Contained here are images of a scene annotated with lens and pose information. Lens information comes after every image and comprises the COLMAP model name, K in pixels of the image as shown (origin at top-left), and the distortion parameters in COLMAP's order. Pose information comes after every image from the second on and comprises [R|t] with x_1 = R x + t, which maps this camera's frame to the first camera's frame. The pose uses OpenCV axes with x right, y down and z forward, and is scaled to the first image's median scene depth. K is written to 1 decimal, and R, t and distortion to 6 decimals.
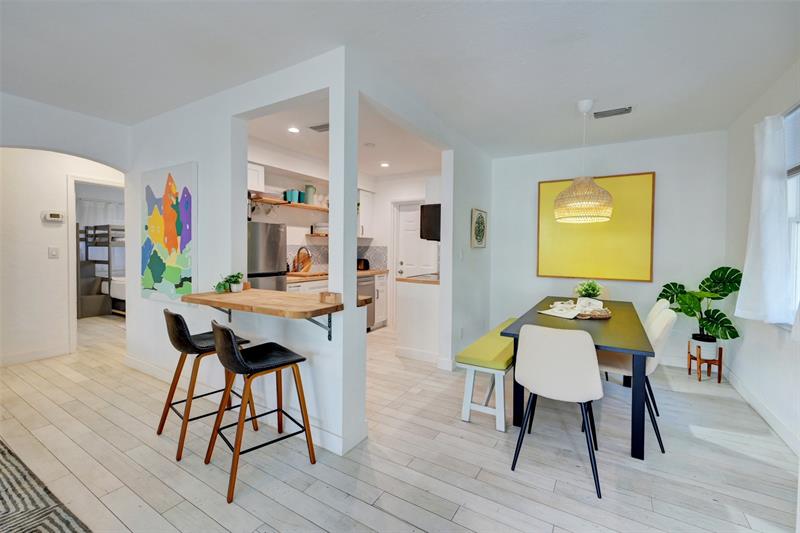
lens RADIAL K [[333.9, 0, 403.4], [0, 333.9, 251.7], [0, 0, 1]] dist [0.001812, 0.000146]
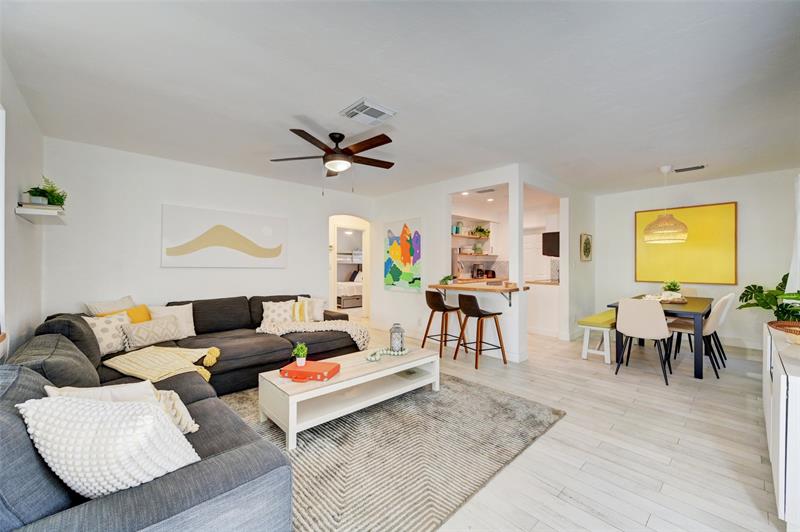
lens RADIAL K [[313.0, 0, 397.3], [0, 313.0, 263.6], [0, 0, 1]] dist [0.001424, -0.000014]
pose [[0.958679, -0.010621, -0.284293, -0.237037], [0.006785, 0.999872, -0.014474, 0.019351], [0.284410, 0.011947, 0.958628, -0.719388]]
